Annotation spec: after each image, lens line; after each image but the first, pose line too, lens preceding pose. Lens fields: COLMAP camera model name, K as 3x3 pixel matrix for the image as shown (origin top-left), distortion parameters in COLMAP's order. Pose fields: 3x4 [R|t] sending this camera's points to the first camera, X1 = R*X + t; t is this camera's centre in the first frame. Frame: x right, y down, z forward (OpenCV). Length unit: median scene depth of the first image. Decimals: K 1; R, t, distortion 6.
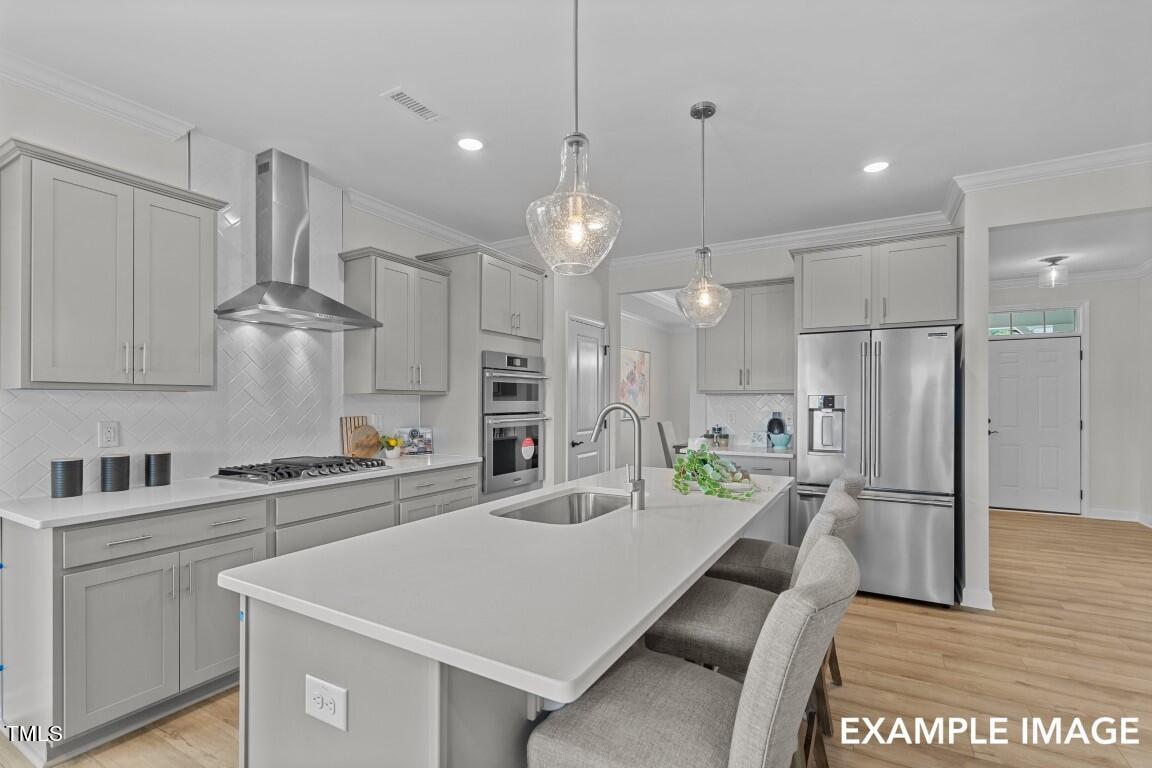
lens RADIAL K [[527.2, 0, 576.1], [0, 527.2, 400.6], [0, 0, 1]] dist [0.001455, 0.001416]
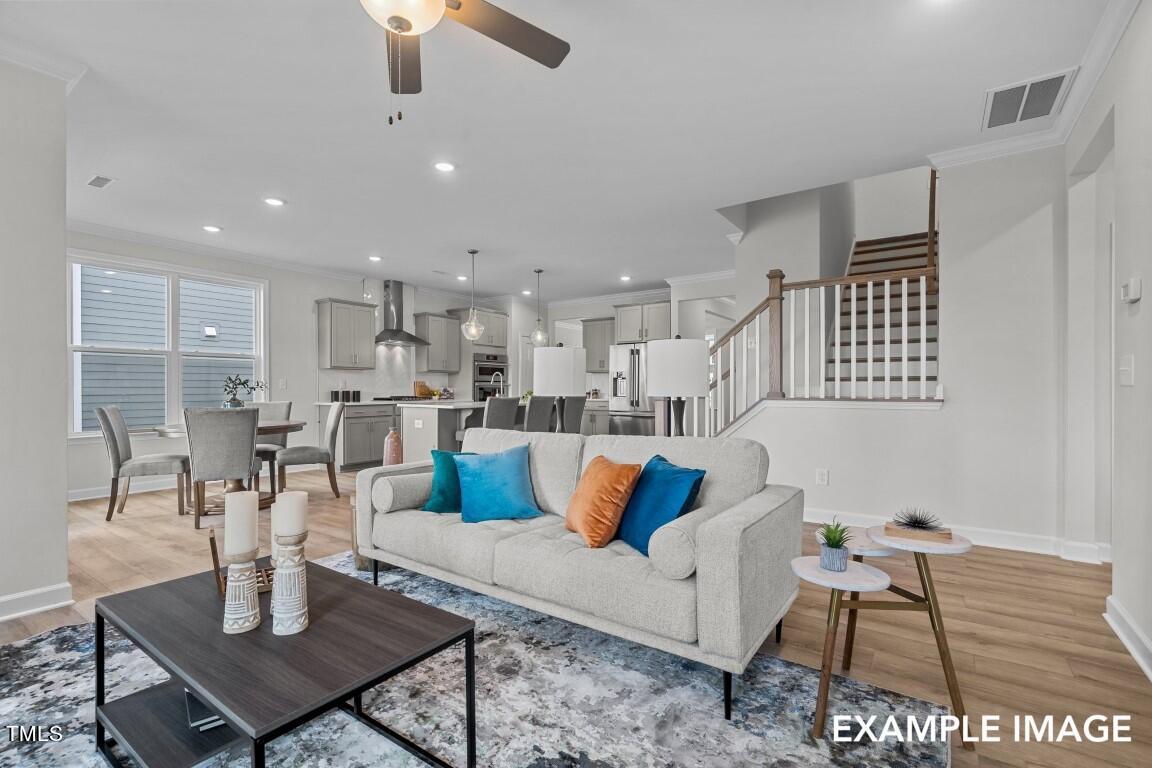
lens RADIAL K [[527.2, 0, 577.0], [0, 527.2, 385.7], [0, 0, 1]] dist [0.001455, 0.001416]
pose [[0.995701, -0.004283, -0.092525, 0.528992], [0.003630, 0.999967, -0.007230, 0.071124], [0.092553, 0.006864, 0.995684, -1.361490]]
